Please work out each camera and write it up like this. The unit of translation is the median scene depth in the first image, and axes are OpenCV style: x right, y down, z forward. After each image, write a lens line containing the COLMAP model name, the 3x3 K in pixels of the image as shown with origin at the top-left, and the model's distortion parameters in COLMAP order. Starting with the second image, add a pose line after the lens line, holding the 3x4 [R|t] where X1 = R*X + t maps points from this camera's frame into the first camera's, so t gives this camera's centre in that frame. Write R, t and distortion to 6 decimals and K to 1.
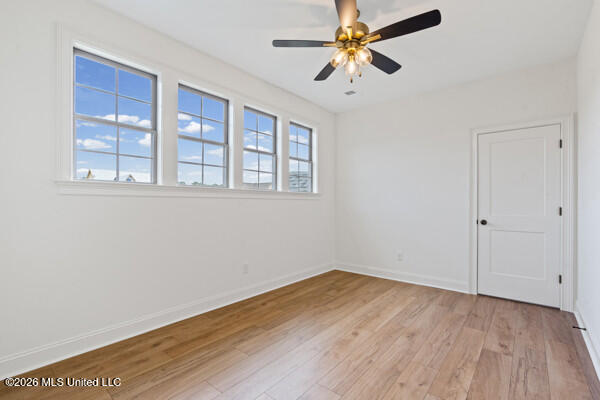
lens RADIAL K [[275.2, 0, 297.3], [0, 275.2, 200.3], [0, 0, 1]] dist [-0.017153, -0.001024]
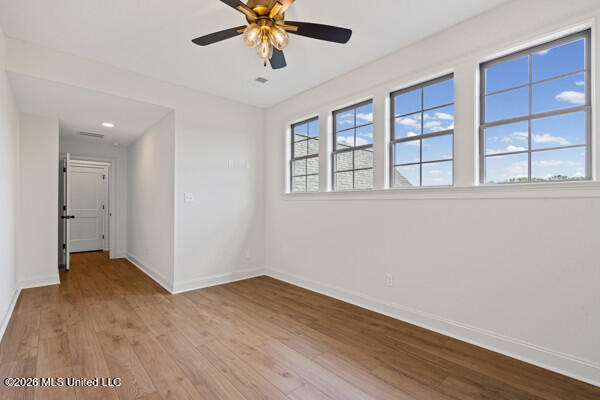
lens RADIAL K [[275.2, 0, 297.2], [0, 275.2, 204.9], [0, 0, 1]] dist [-0.017153, -0.001024]
pose [[-0.149888, -0.003390, -0.988697, 0.863622], [0.008165, 0.999956, -0.004666, 0.011724], [0.988669, -0.008772, -0.149853, 1.027119]]
